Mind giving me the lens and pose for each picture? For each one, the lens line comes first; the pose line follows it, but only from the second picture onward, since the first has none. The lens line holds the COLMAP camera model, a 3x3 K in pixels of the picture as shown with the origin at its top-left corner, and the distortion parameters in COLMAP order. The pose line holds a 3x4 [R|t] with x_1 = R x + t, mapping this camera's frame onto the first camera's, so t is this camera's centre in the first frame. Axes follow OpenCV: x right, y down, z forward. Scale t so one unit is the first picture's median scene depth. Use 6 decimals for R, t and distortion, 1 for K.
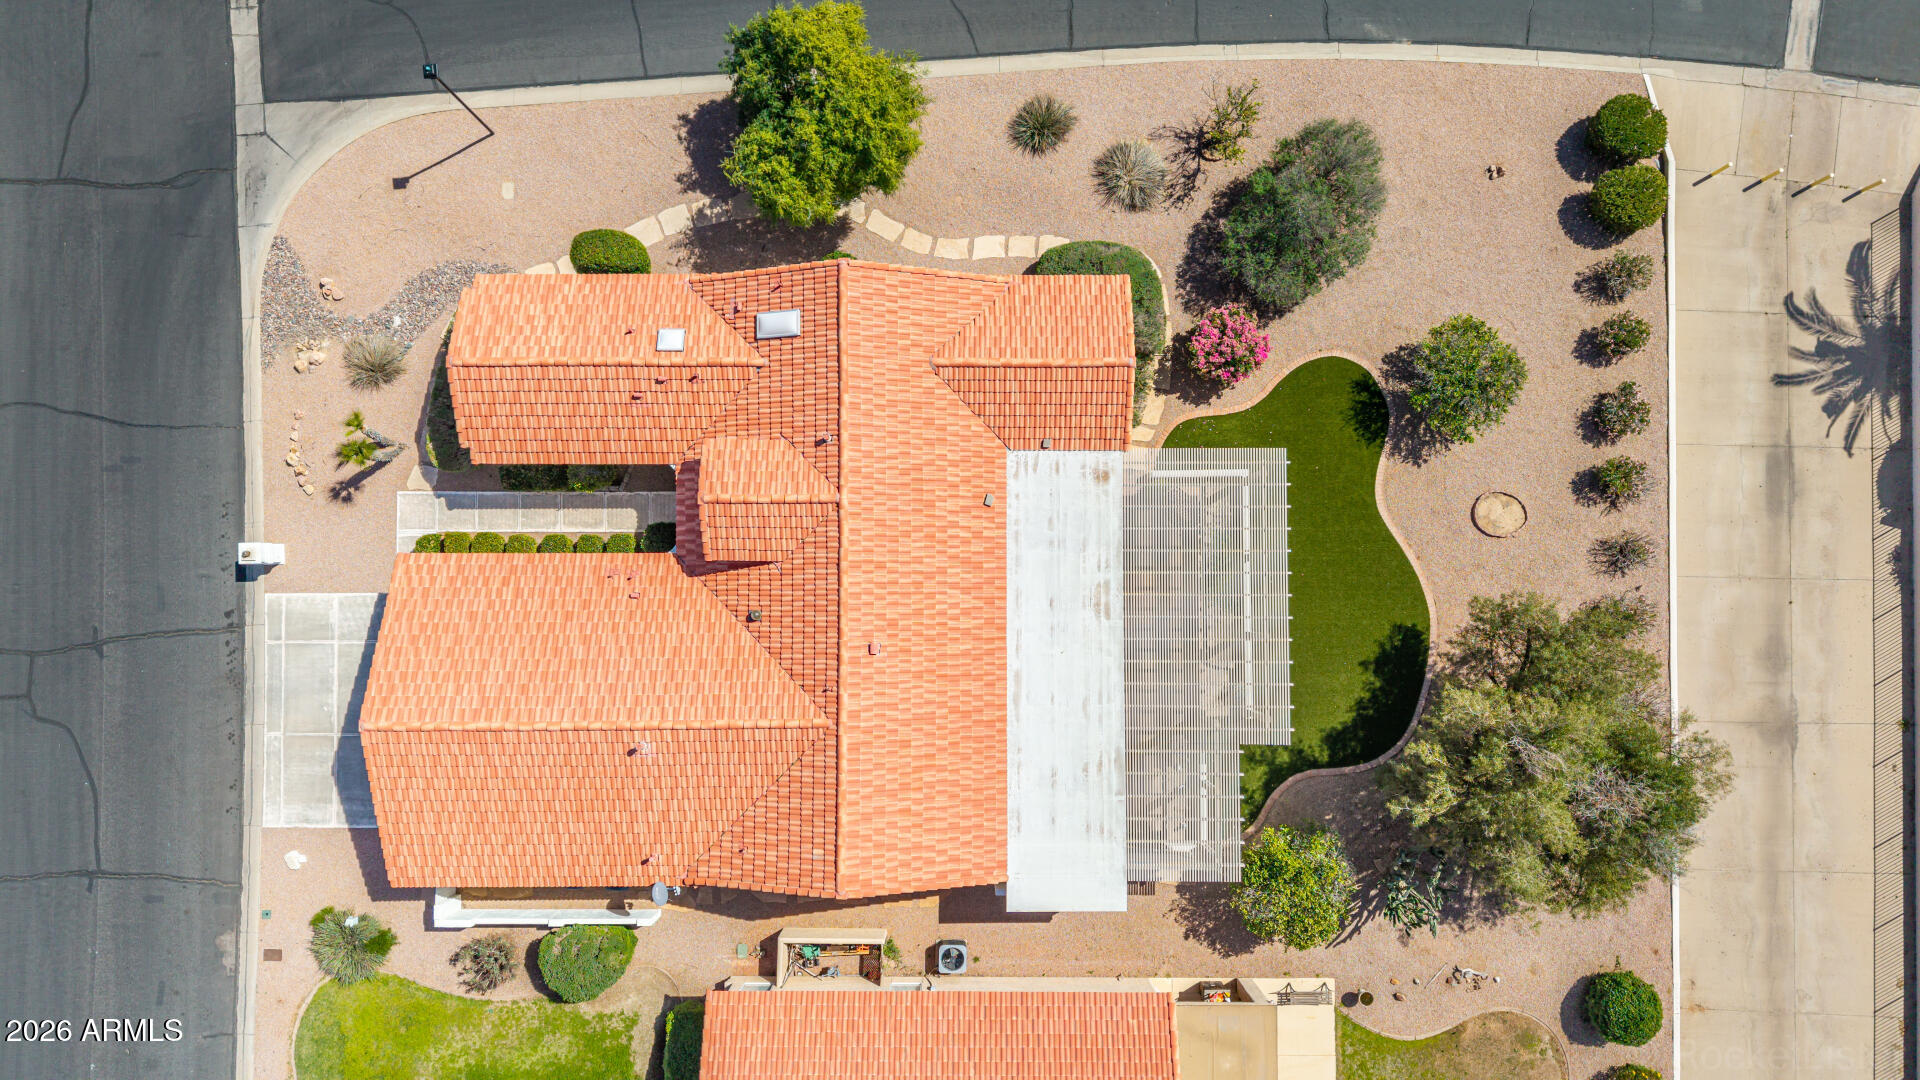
lens RADIAL K [[1281.3, 0, 960.0], [0, 1281.3, 540.0], [0, 0, 1]] dist [0.044536, -0.051176]
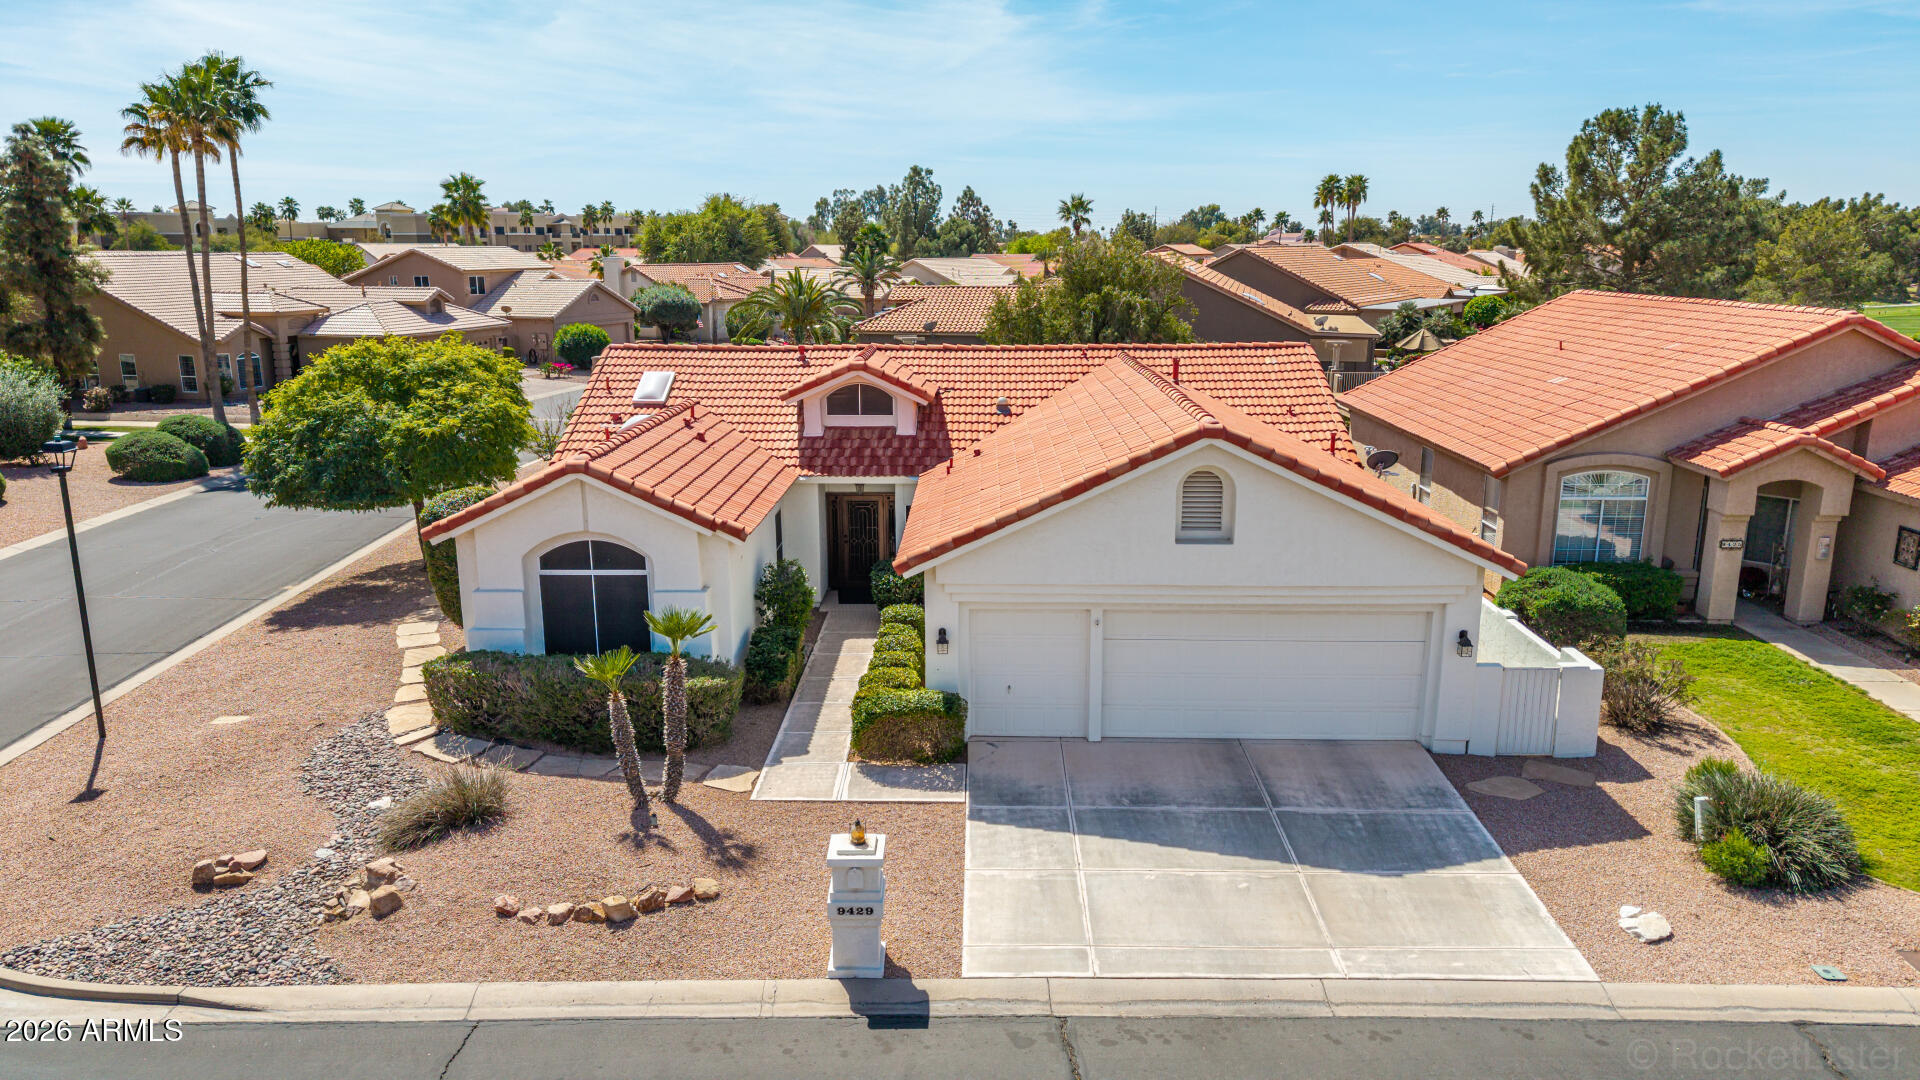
lens RADIAL K [[1281.3, 0, 960.0], [0, 1281.3, 540.0], [0, 0, 1]] dist [0.044536, -0.051176]
pose [[0.021544, -0.217556, 0.975810, -0.871022], [0.998793, 0.047783, -0.011398, 0.038984], [-0.044148, 0.974877, 0.218323, 0.804627]]
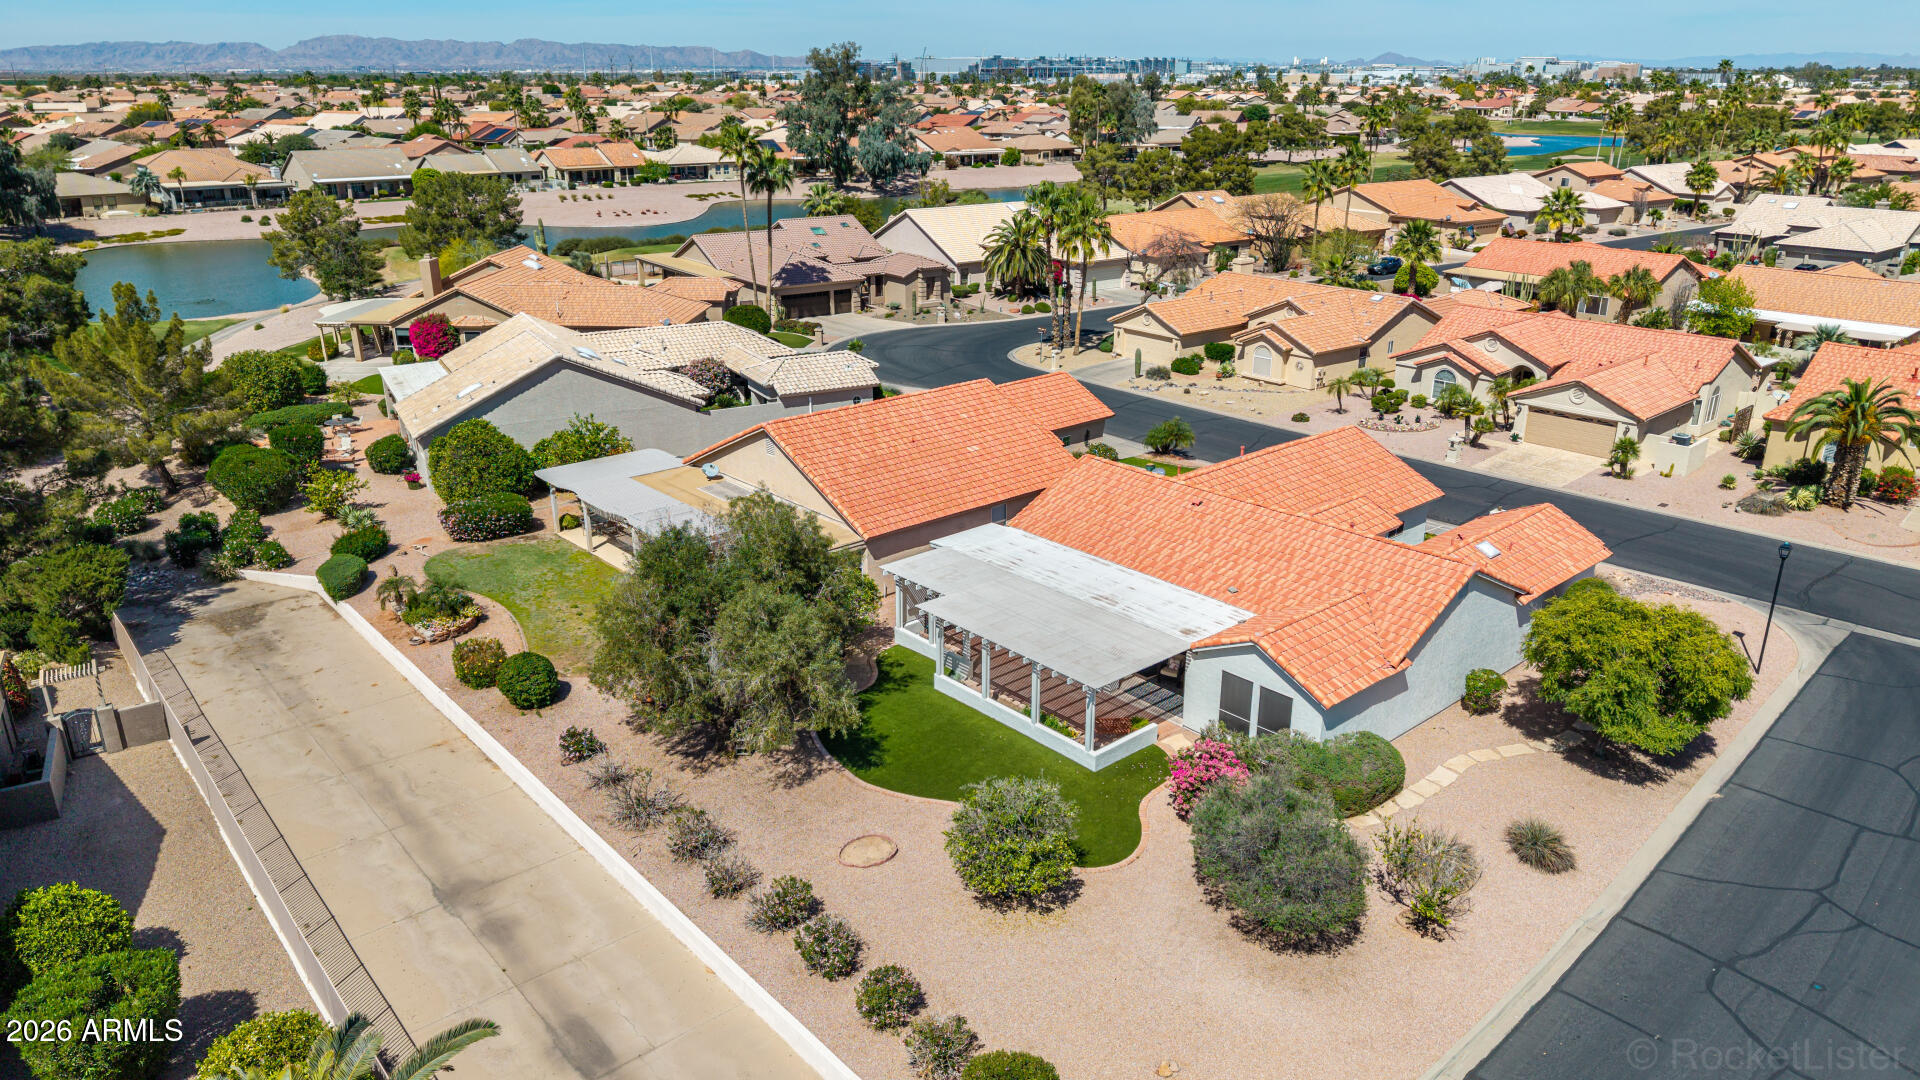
lens RADIAL K [[1254.1, 0, 961.5], [0, 1254.1, 608.9], [0, 0, 1]] dist [0.040337, -0.043285]
pose [[-0.748614, 0.257615, -0.610910, 0.853709], [-0.662559, -0.256831, 0.703601, -0.629606], [0.024358, 0.931489, 0.362952, 0.522939]]
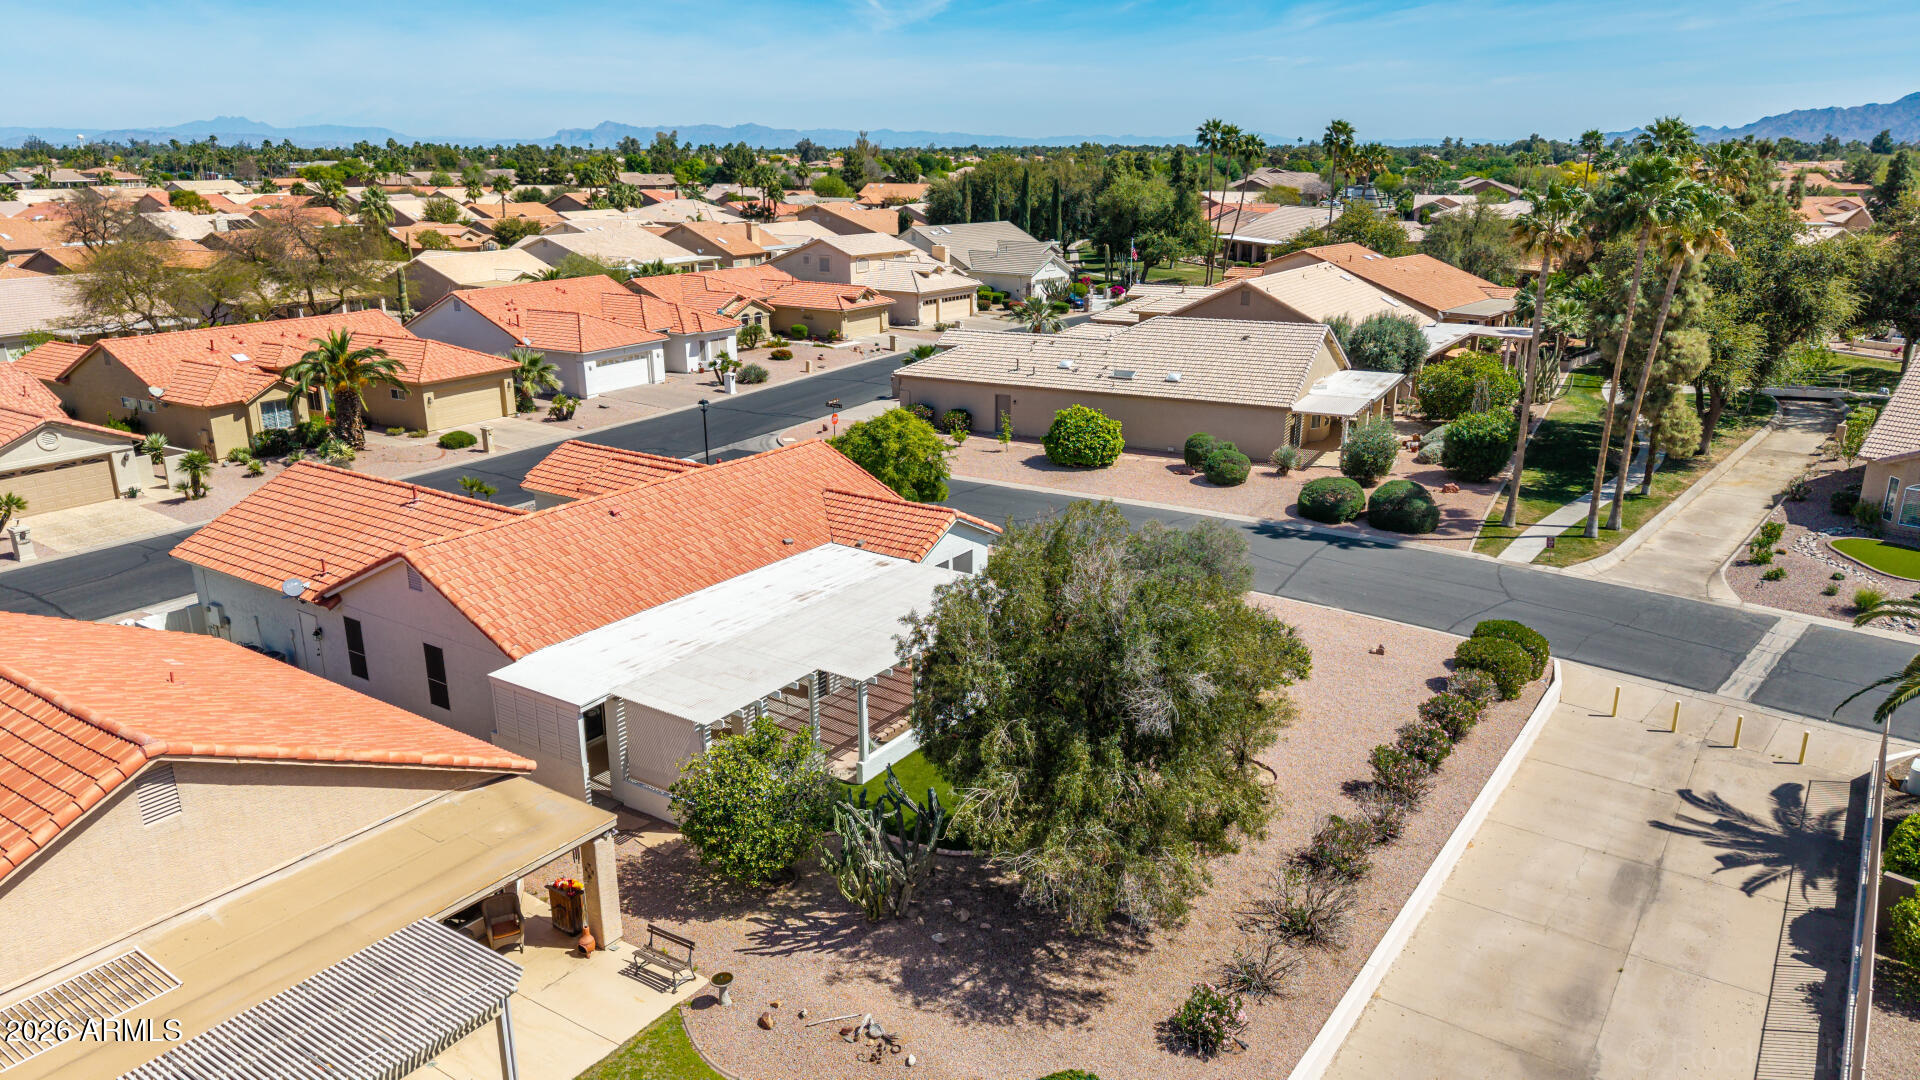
lens RADIAL K [[1281.3, 0, 960.0], [0, 1281.3, 540.0], [0, 0, 1]] dist [0.044536, -0.051176]
pose [[0.825291, 0.160374, -0.541457, 0.690452], [-0.564176, 0.275784, -0.778235, 0.694159], [0.024517, 0.947747, 0.318081, 0.578728]]
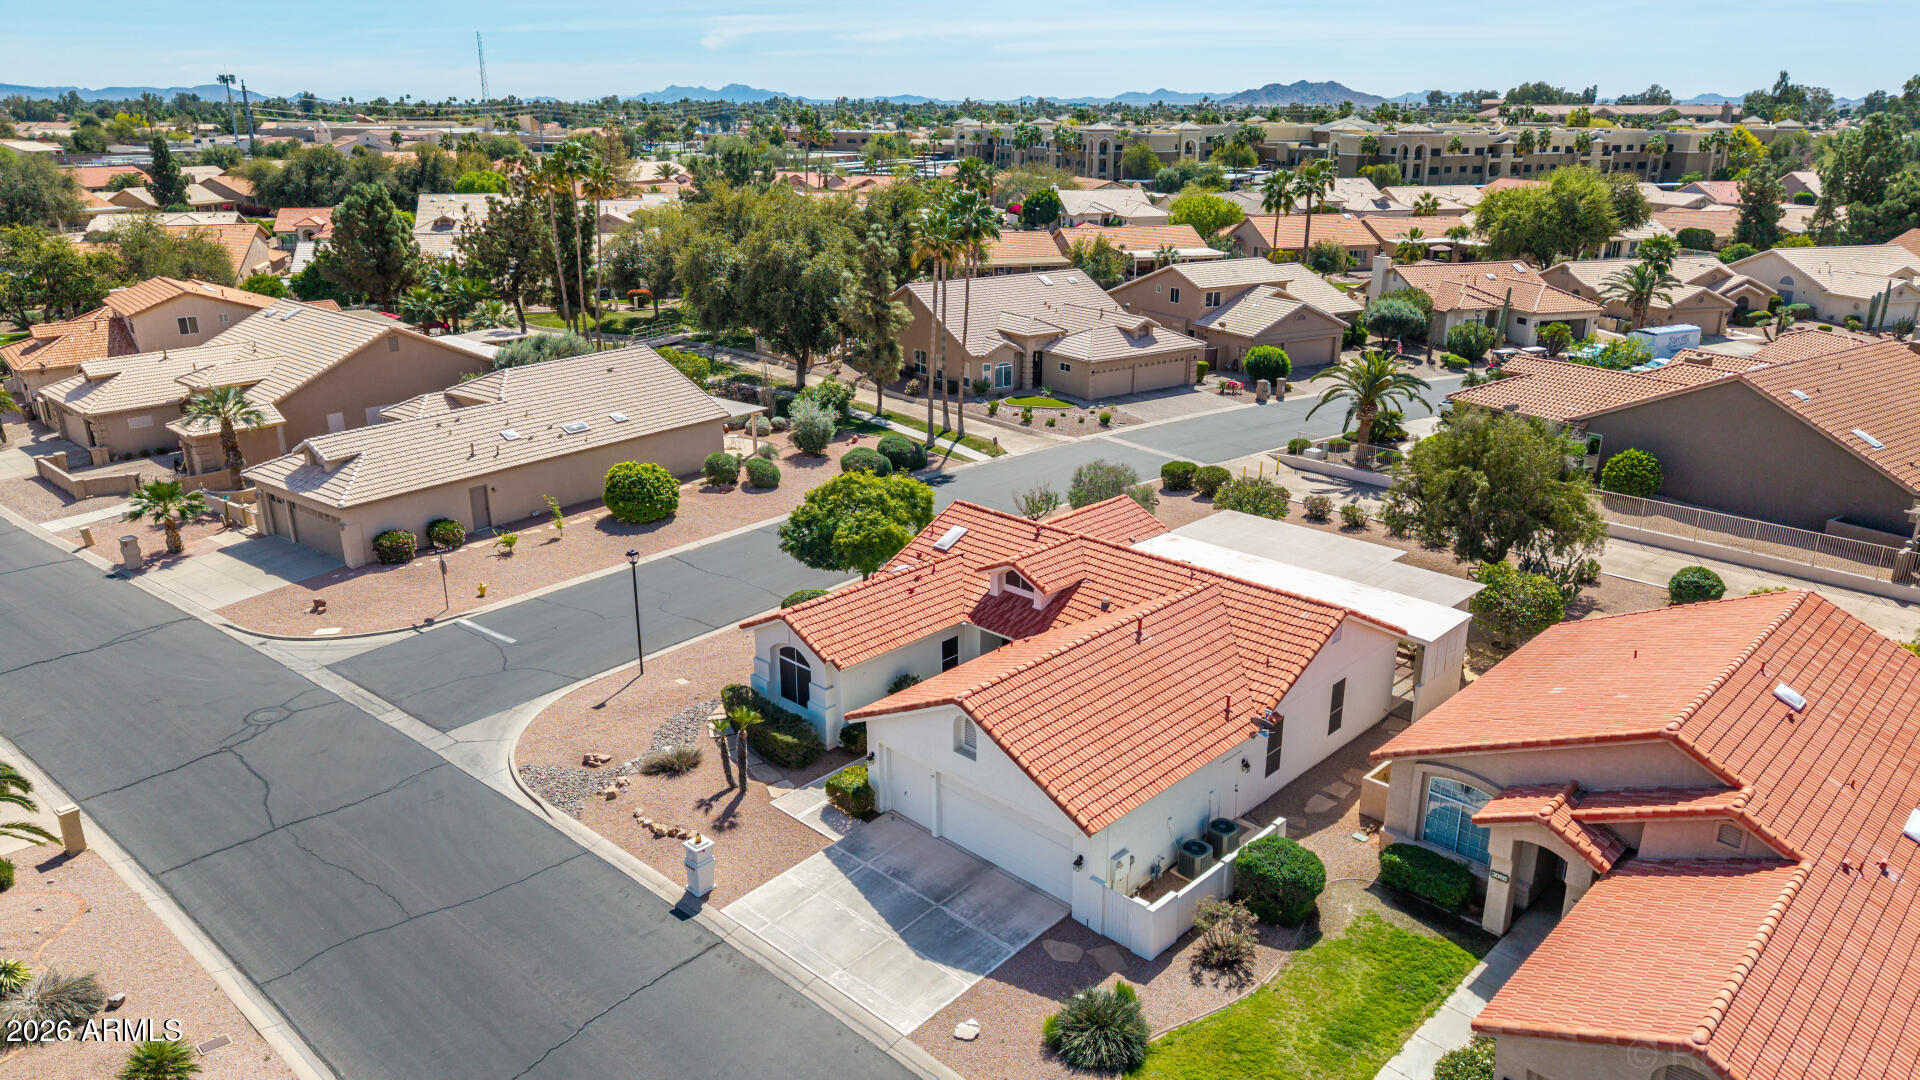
lens RADIAL K [[1281.3, 0, 960.0], [0, 1281.3, 540.0], [0, 0, 1]] dist [0.044536, -0.051176]
pose [[0.696221, -0.224094, 0.681952, -0.965317], [0.716861, 0.266340, -0.644340, 0.652924], [-0.037238, 0.937467, 0.346076, 0.462917]]
